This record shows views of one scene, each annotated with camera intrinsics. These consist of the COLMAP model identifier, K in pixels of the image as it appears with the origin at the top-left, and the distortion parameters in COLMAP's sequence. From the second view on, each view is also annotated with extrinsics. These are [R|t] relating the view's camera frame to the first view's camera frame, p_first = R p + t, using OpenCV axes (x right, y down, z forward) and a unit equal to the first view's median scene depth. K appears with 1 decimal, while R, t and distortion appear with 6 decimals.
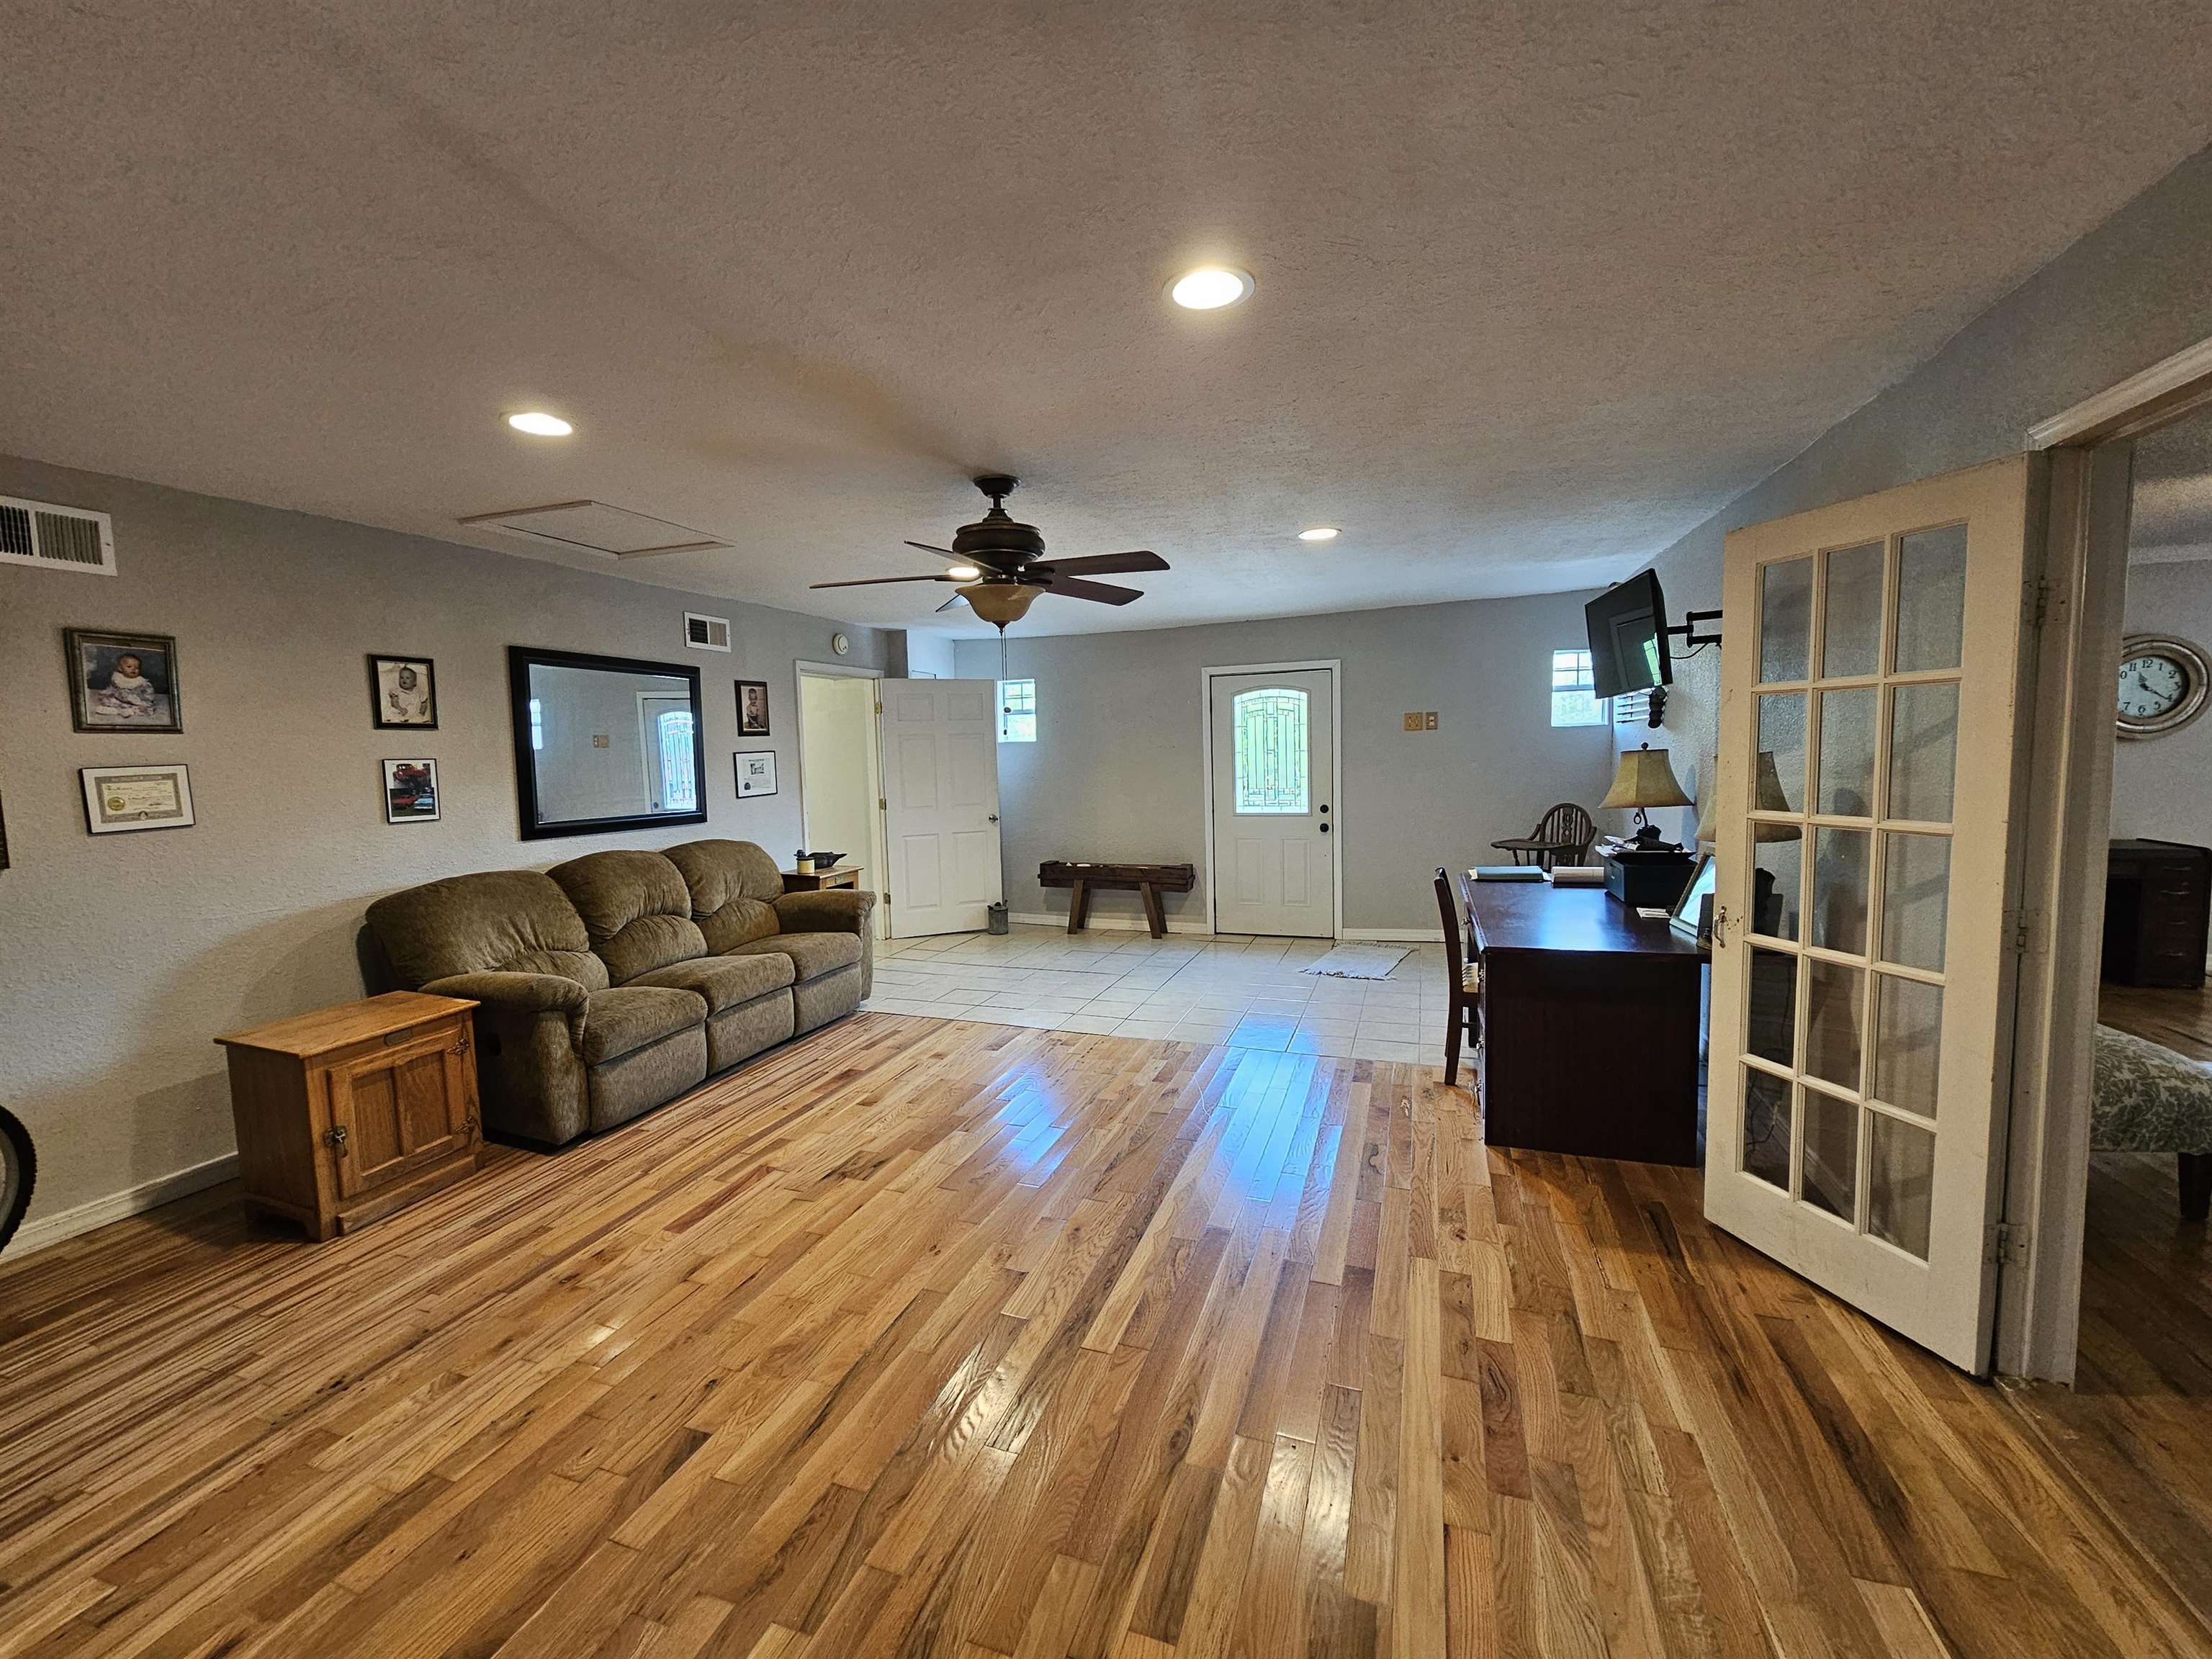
lens RADIAL K [[901.2, 0, 1105.4], [0, 901.2, 828.0], [0, 0, 1]] dist [-0.003348, -0.000442]
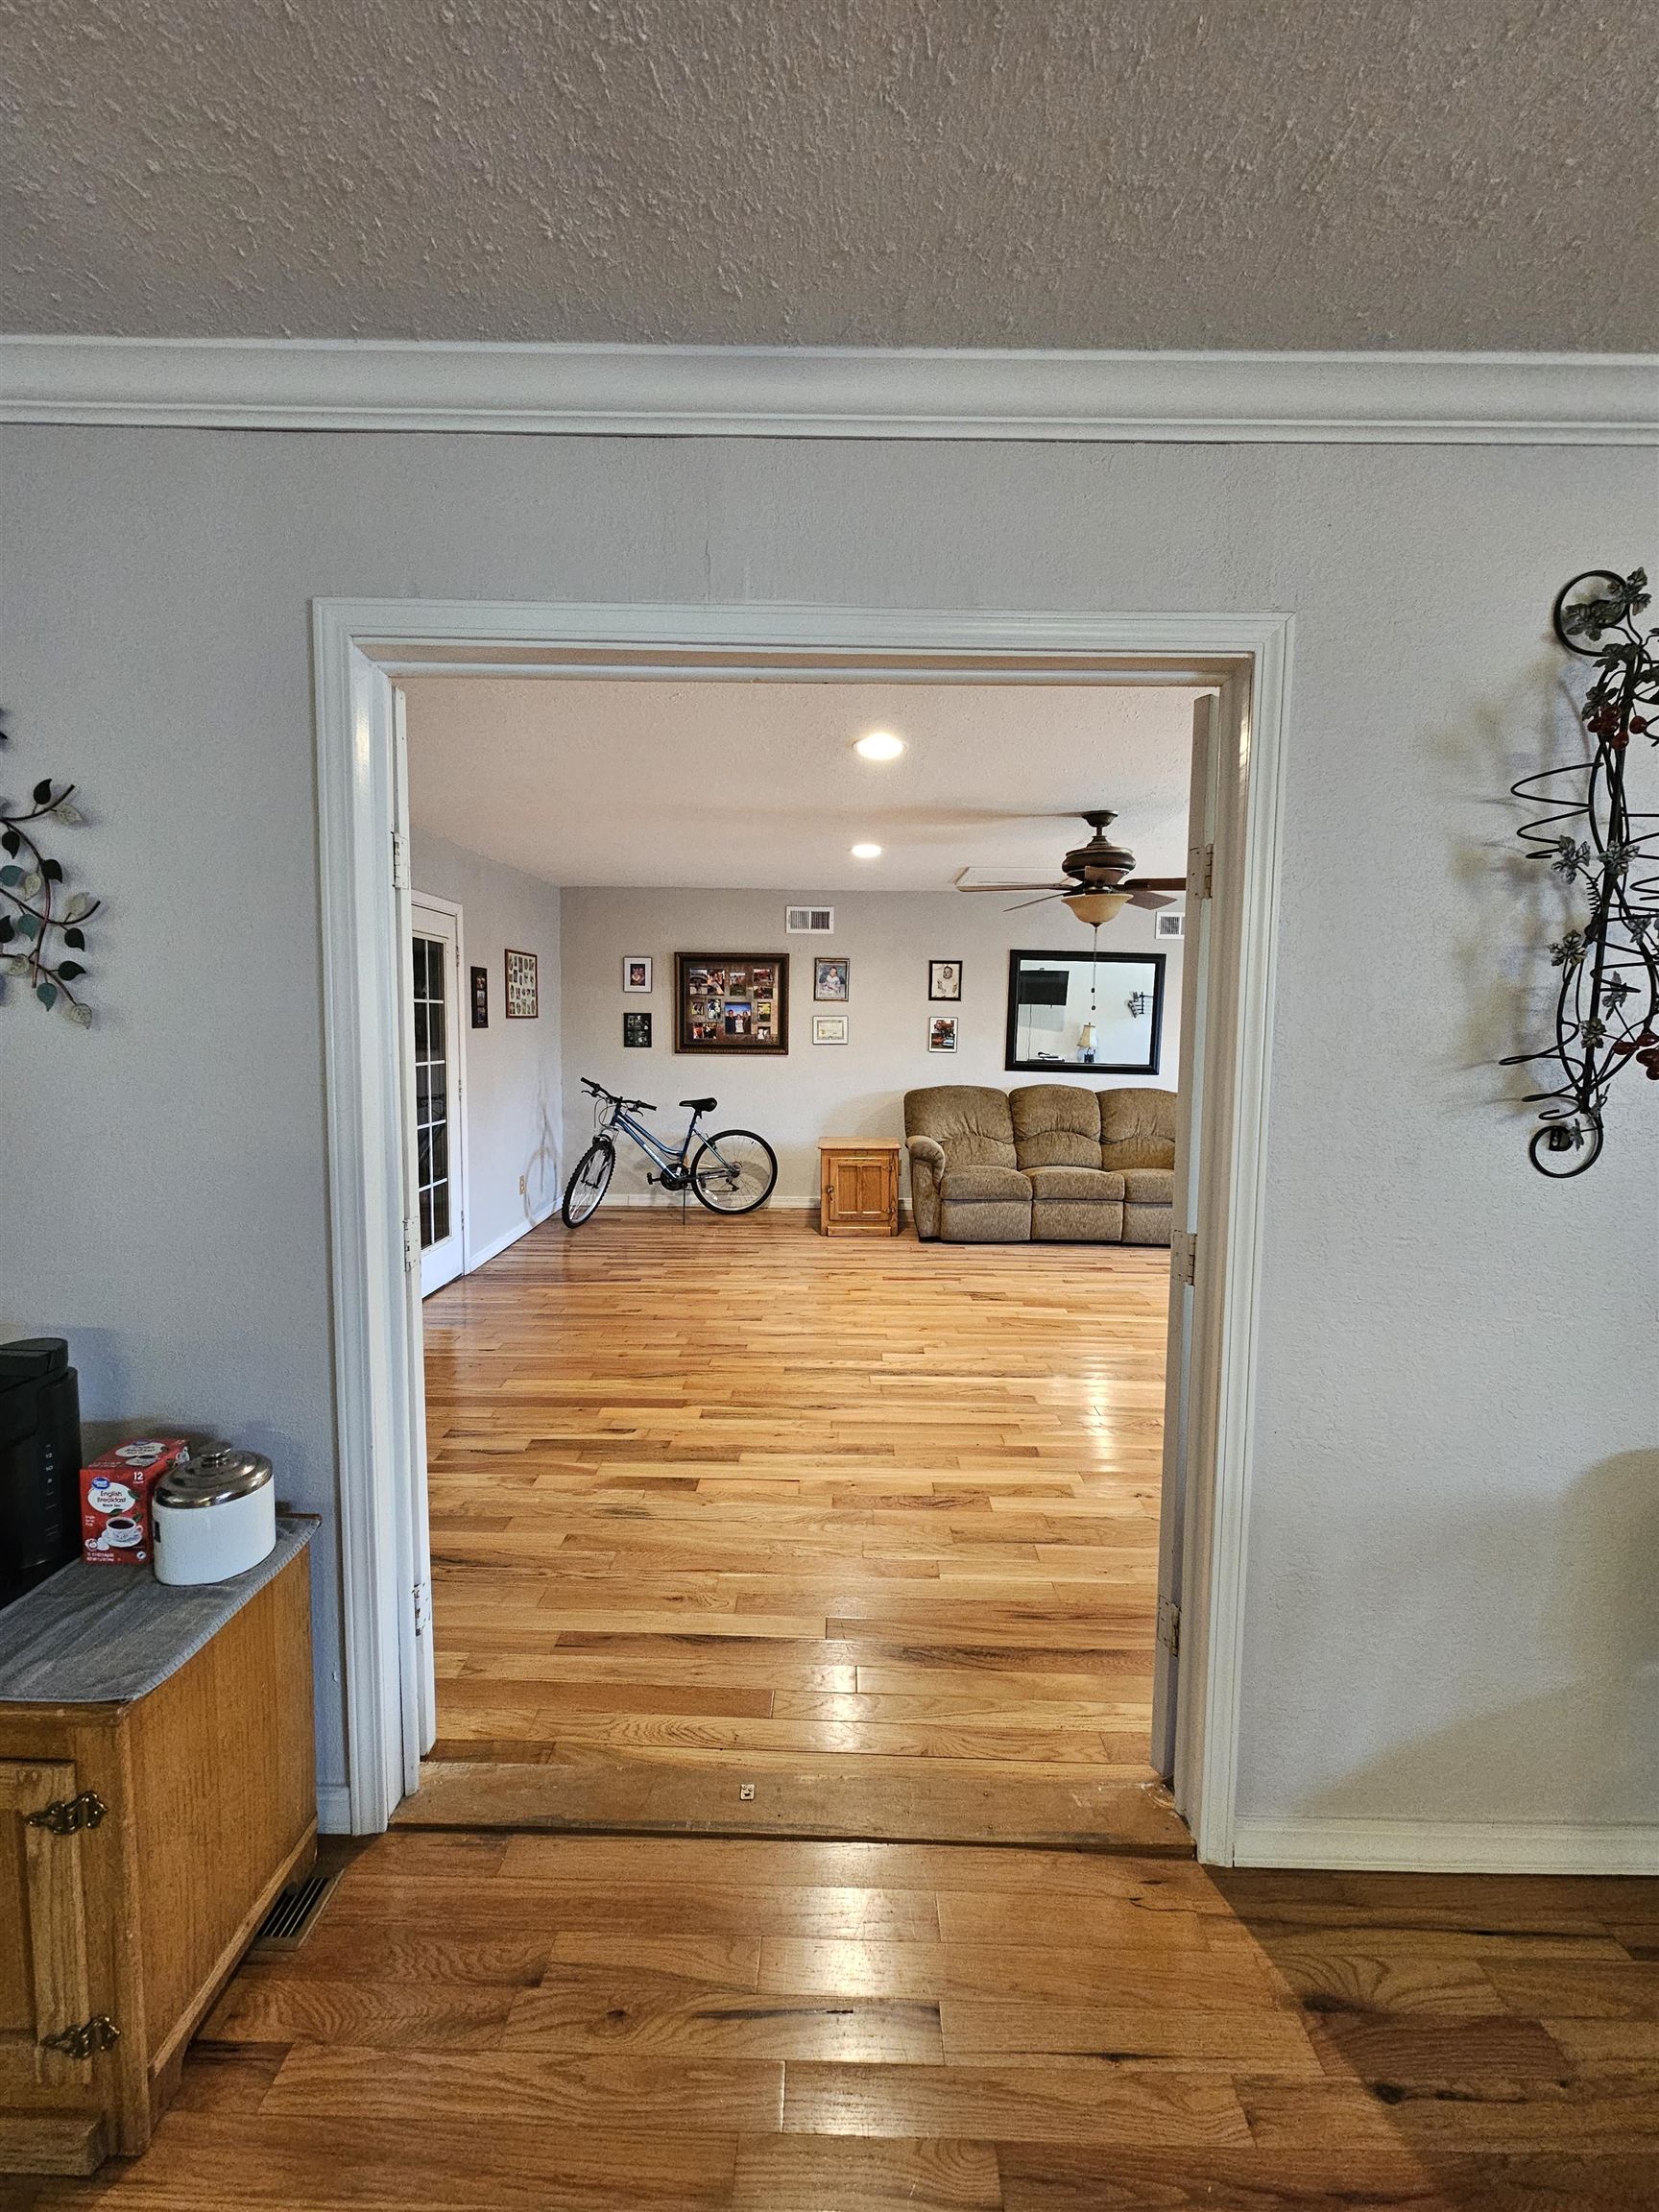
lens RADIAL K [[901.2, 0, 825.2], [0, 901.2, 1094.1], [0, 0, 1]] dist [-0.003348, -0.000442]
pose [[0.318599, 0.106663, -0.941869, 1.087237], [-0.108322, 0.991236, 0.075613, -0.043654], [0.941680, 0.077935, 0.327361, 0.248140]]
